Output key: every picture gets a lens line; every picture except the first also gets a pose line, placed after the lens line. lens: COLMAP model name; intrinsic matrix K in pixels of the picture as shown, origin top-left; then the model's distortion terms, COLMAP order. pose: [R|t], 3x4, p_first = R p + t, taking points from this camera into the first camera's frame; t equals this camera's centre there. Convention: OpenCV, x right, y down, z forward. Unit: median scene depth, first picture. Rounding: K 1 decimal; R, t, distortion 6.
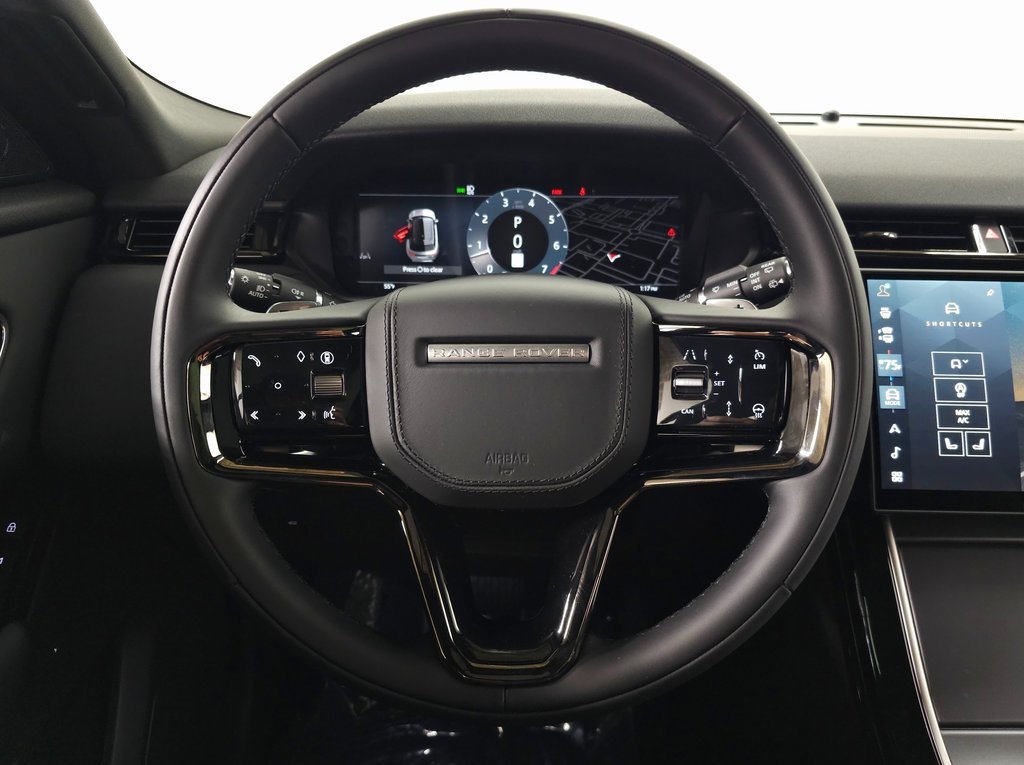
lens RADIAL K [[700.7, 0, 509.0], [0, 700.7, 390.3], [0, 0, 1]] dist [0.003240, -0.003990]
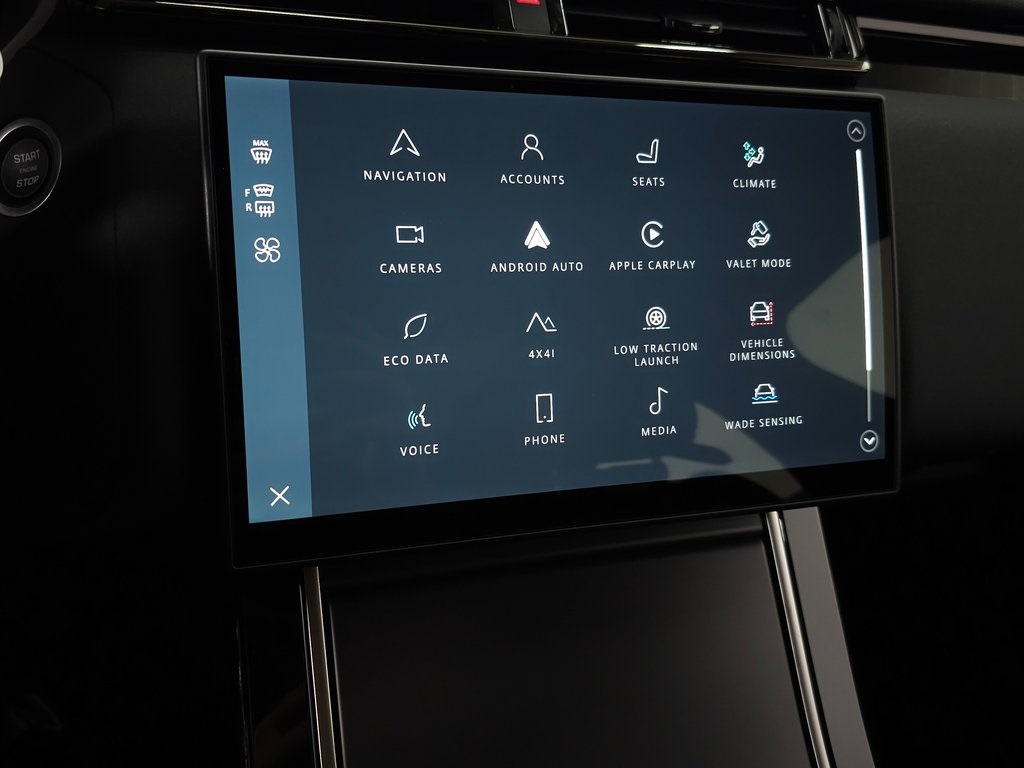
lens RADIAL K [[890.6, 0, 512.0], [0, 890.6, 384.0], [0, 0, 1]] dist [0.012112, 0.003505]
pose [[0.937169, -0.074524, 0.340824, 0.490694], [0.005527, 0.979968, 0.199080, -0.077802], [-0.348832, -0.184688, 0.918807, 0.370486]]
